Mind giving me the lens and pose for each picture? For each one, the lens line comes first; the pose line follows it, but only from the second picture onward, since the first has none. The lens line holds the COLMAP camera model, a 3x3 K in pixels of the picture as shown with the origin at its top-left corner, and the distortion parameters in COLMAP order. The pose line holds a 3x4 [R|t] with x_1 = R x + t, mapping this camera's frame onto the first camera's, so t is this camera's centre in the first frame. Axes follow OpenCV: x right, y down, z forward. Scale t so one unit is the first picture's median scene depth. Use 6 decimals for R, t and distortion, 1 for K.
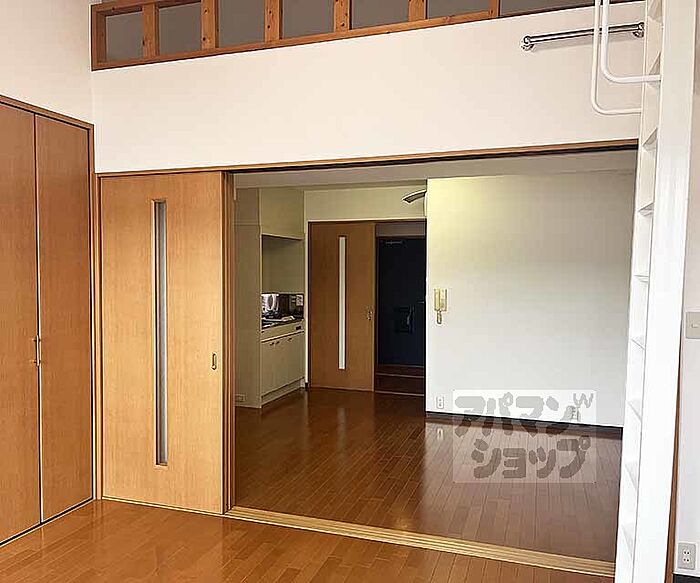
lens RADIAL K [[591.6, 0, 348.7], [0, 591.6, 309.4], [0, 0, 1]] dist [0.086018, 0.001859]
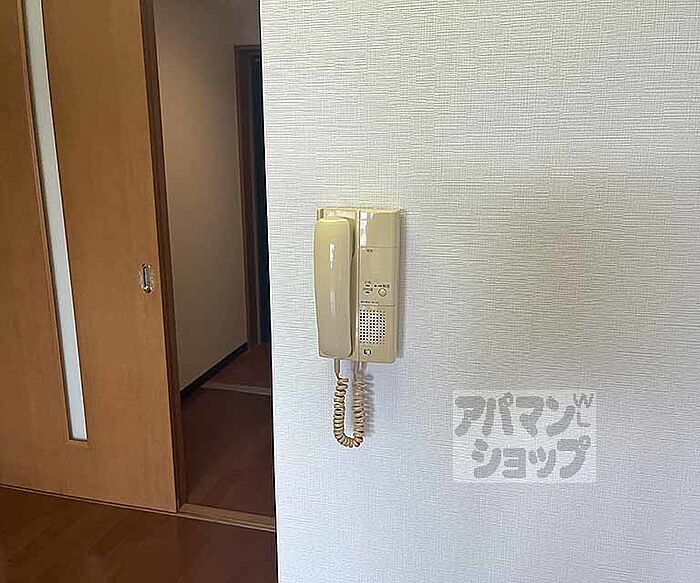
lens RADIAL K [[591.6, 0, 348.7], [0, 591.6, 309.4], [0, 0, 1]] dist [0.086018, 0.001859]
pose [[0.997909, -0.017360, 0.062263, 0.119141], [0.005505, 0.982584, 0.185736, -0.030479], [-0.064403, -0.185005, 0.980625, 0.714574]]
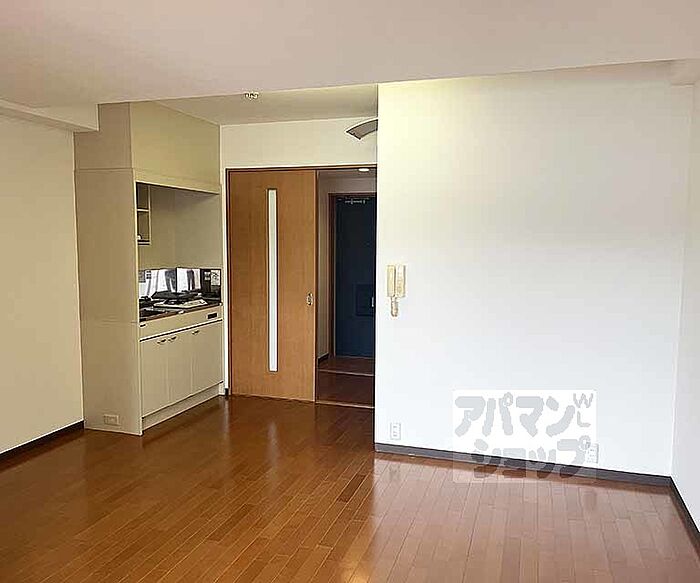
lens RADIAL K [[591.6, 0, 348.7], [0, 591.6, 309.4], [0, 0, 1]] dist [0.086018, 0.001859]
pose [[0.999980, 0.001971, 0.005980, 0.080274], [-0.002282, 0.998621, 0.052457, -0.015629], [-0.005868, -0.052469, 0.998605, 0.271048]]
